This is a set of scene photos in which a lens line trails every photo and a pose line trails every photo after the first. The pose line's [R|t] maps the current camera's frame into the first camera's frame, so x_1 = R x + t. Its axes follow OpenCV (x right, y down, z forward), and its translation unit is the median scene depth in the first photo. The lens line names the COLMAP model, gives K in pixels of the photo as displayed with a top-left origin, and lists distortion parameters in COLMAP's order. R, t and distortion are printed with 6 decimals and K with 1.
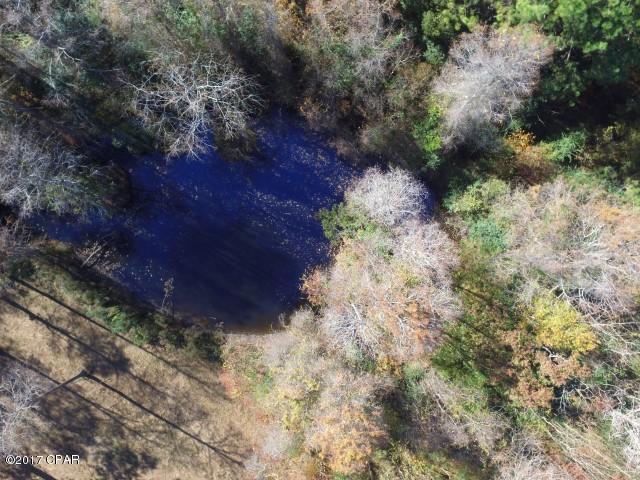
lens RADIAL K [[373.1, 0, 320.0], [0, 373.1, 240.0], [0, 0, 1]] dist [0.032327, 0.003188]
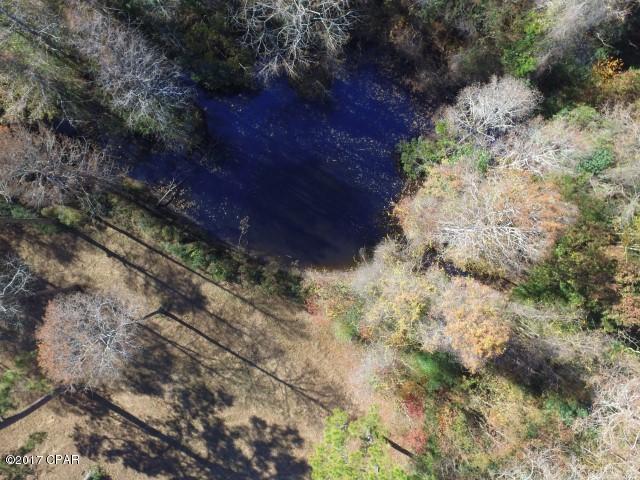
lens RADIAL K [[373.1, 0, 320.0], [0, 373.1, 240.0], [0, 0, 1]] dist [0.032327, 0.003188]
pose [[0.999952, -0.003472, 0.009145, -0.210842], [0.003542, 0.999965, -0.007618, 0.173966], [-0.009118, 0.007650, 0.999929, 0.004425]]
